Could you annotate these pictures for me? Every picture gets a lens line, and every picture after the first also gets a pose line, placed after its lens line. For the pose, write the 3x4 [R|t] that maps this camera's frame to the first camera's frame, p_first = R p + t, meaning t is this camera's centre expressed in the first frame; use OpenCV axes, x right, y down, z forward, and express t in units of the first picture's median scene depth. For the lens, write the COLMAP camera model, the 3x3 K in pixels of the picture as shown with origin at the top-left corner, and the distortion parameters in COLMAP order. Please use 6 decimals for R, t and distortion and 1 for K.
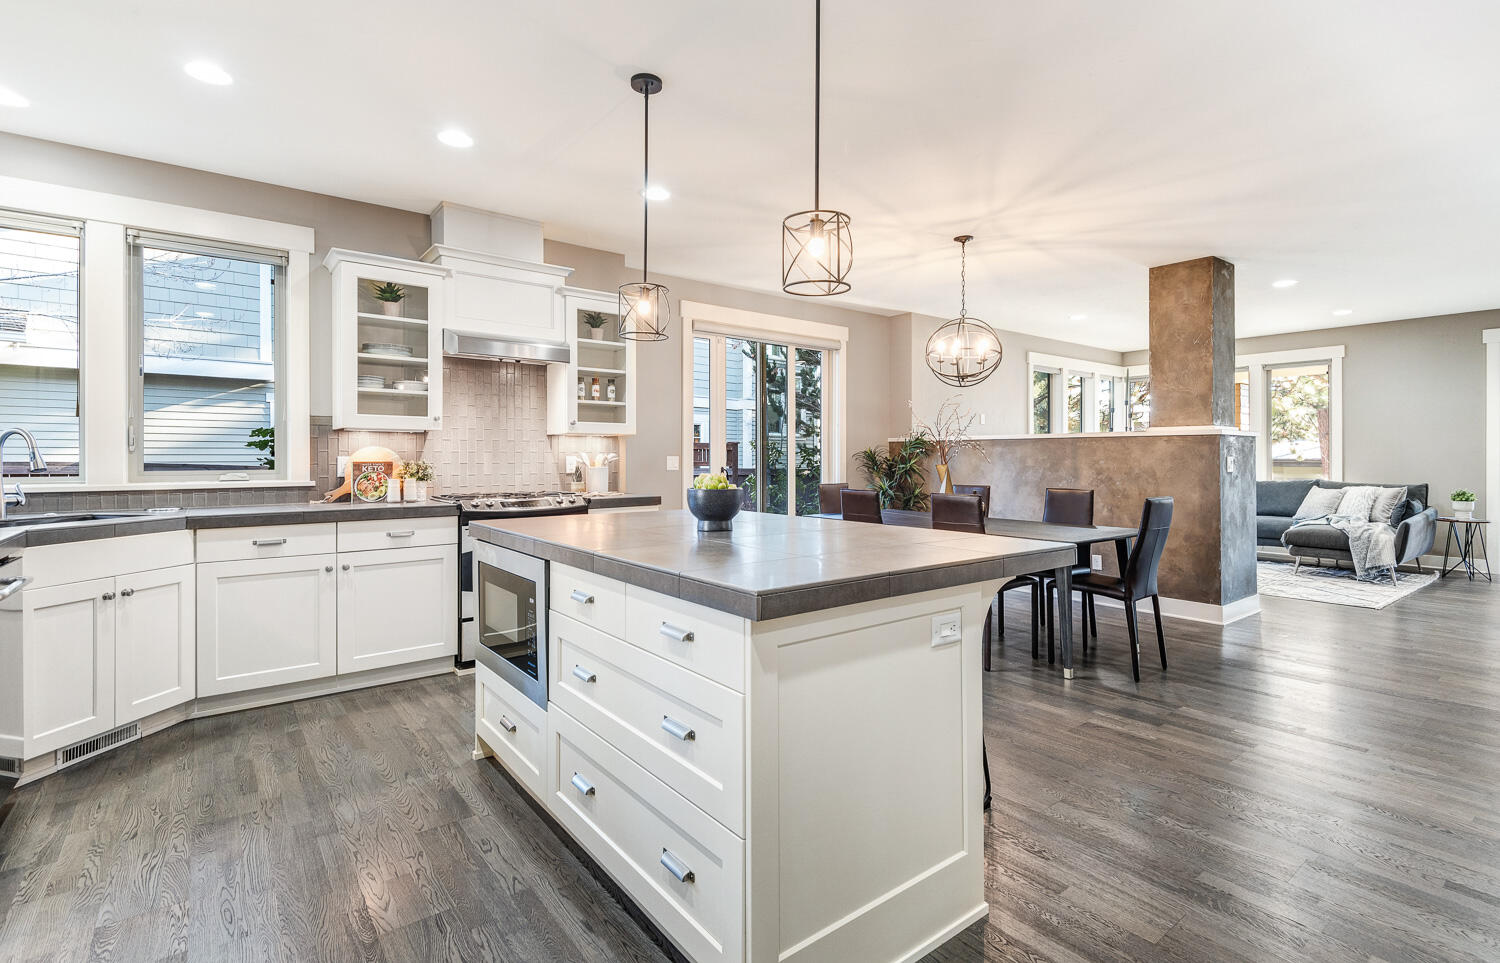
lens RADIAL K [[697.9, 0, 751.8], [0, 697.9, 458.7], [0, 0, 1]] dist [0.000490, 0.000000]
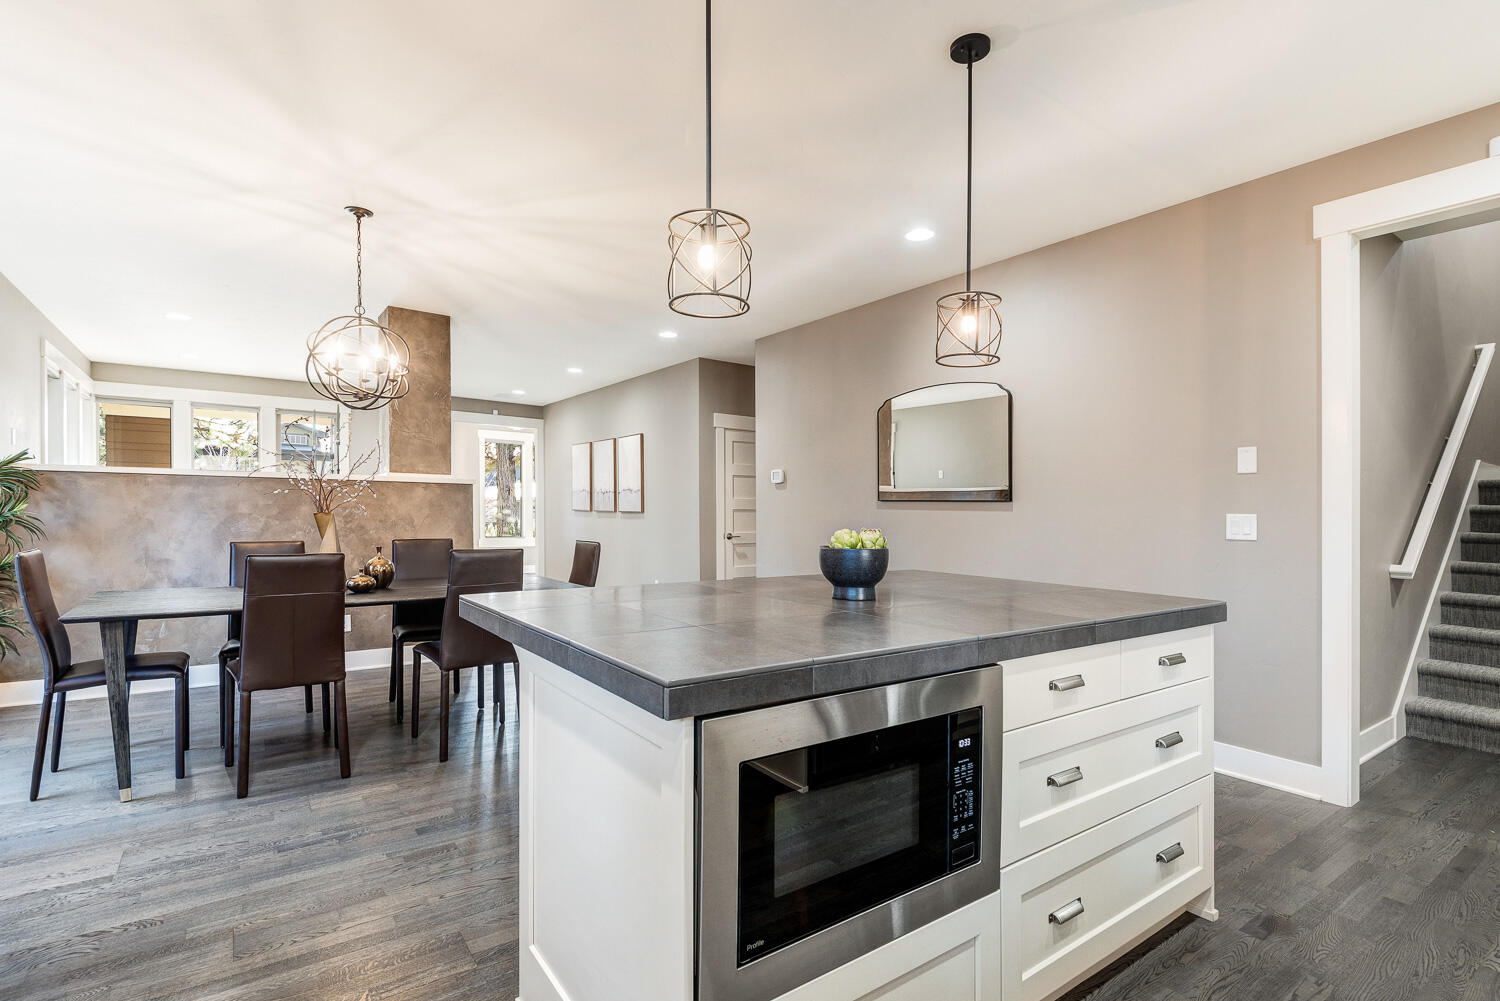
lens RADIAL K [[702.3, 0, 752.4], [0, 702.3, 509.7], [0, 0, 1]] dist [-0.000826, 0.000001]
pose [[0.039039, 0.001735, 0.999236, -0.388247], [-0.013031, 0.999914, -0.001227, 0.000767], [-0.999153, -0.012974, 0.039059, 0.484123]]
